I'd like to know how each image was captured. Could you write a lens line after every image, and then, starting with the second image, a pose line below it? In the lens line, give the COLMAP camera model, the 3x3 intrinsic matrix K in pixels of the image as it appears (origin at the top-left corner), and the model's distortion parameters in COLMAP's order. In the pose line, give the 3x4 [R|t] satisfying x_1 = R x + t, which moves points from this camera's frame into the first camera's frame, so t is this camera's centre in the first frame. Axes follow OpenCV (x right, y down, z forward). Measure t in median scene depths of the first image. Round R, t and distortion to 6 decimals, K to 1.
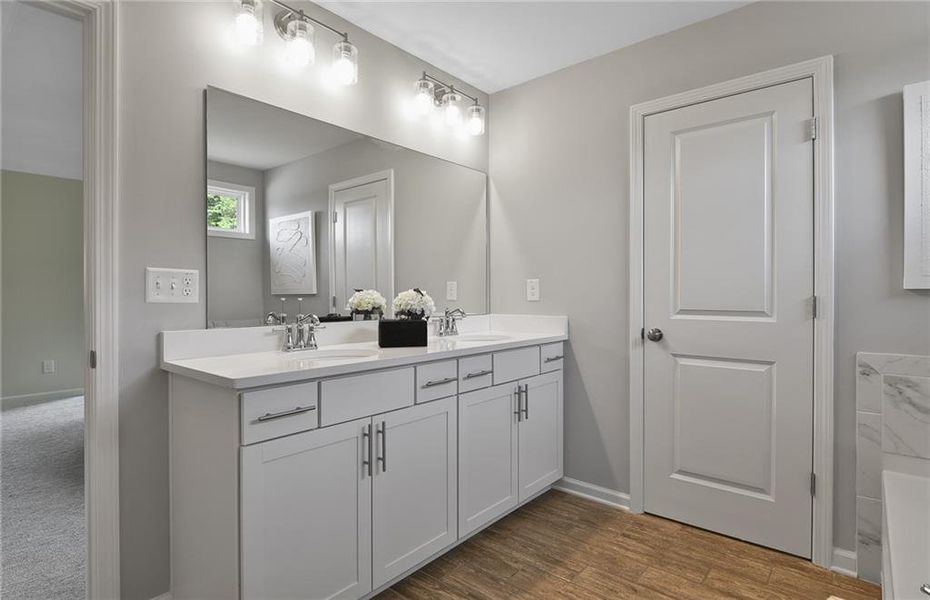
lens RADIAL K [[475.1, 0, 463.7], [0, 475.1, 296.2], [0, 0, 1]] dist [0.001804, -0.011169]
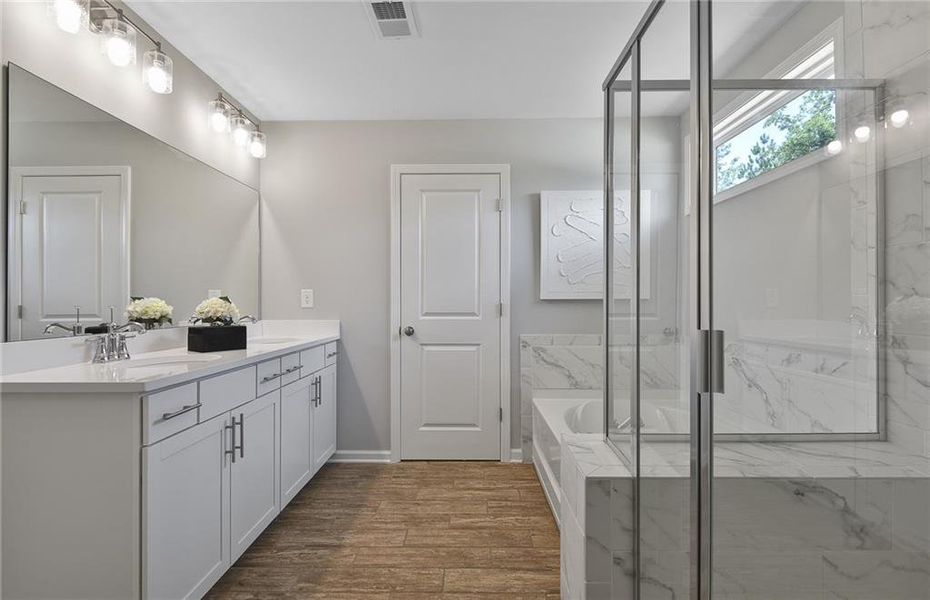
lens RADIAL K [[448.3, 0, 465.0], [0, 448.3, 300.0], [0, 0, 1]] dist [-0.002502, -0.000849]
pose [[0.765810, 0.002810, 0.643061, -0.350016], [0.004037, 0.999950, -0.009176, 0.002701], [-0.643054, 0.009623, 0.765760, -0.132474]]
